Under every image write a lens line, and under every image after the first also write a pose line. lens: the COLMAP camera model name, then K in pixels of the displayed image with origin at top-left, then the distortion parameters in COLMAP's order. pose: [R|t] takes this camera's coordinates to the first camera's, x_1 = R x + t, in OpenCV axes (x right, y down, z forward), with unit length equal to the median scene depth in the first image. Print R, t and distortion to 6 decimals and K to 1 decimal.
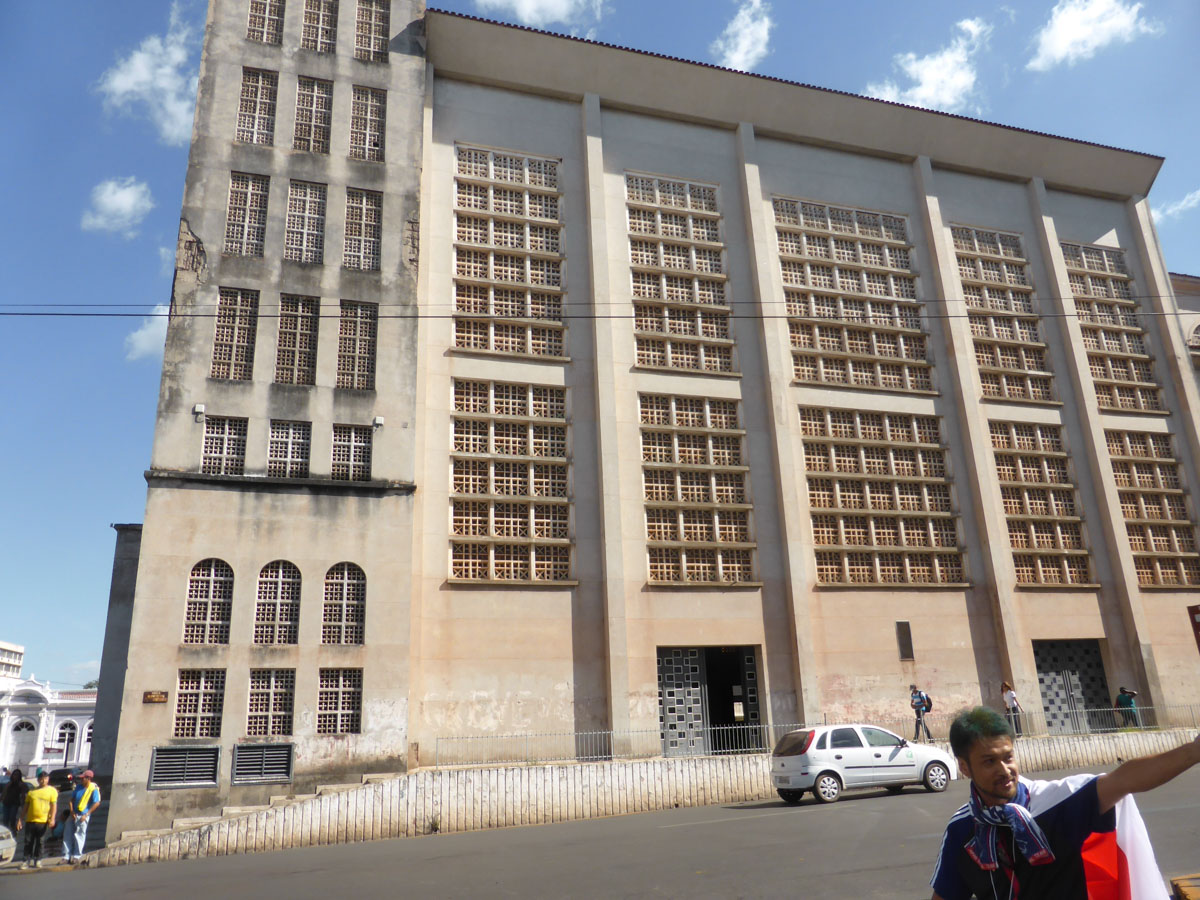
lens RADIAL K [[865.1, 0, 600.0], [0, 865.1, 450.0], [0, 0, 1]] dist [-0.073357, 0.112695]
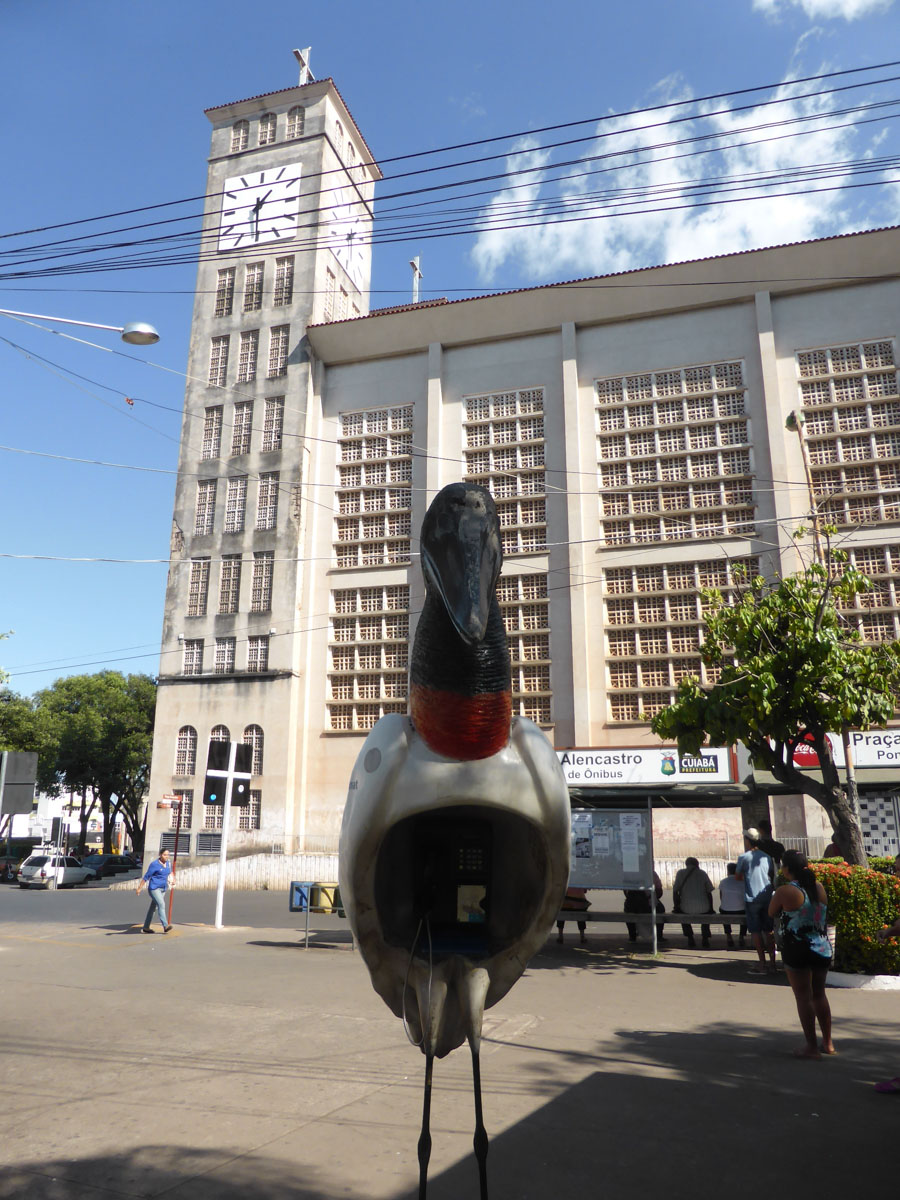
lens RADIAL K [[865.1, 0, 450.0], [0, 865.1, 600.0], [0, 0, 1]] dist [-0.073357, 0.112695]
pose [[0.830322, -0.104608, -0.547378, 0.853520], [0.135994, 0.990564, 0.016986, -0.071345], [0.540436, -0.088544, 0.836713, -0.116934]]
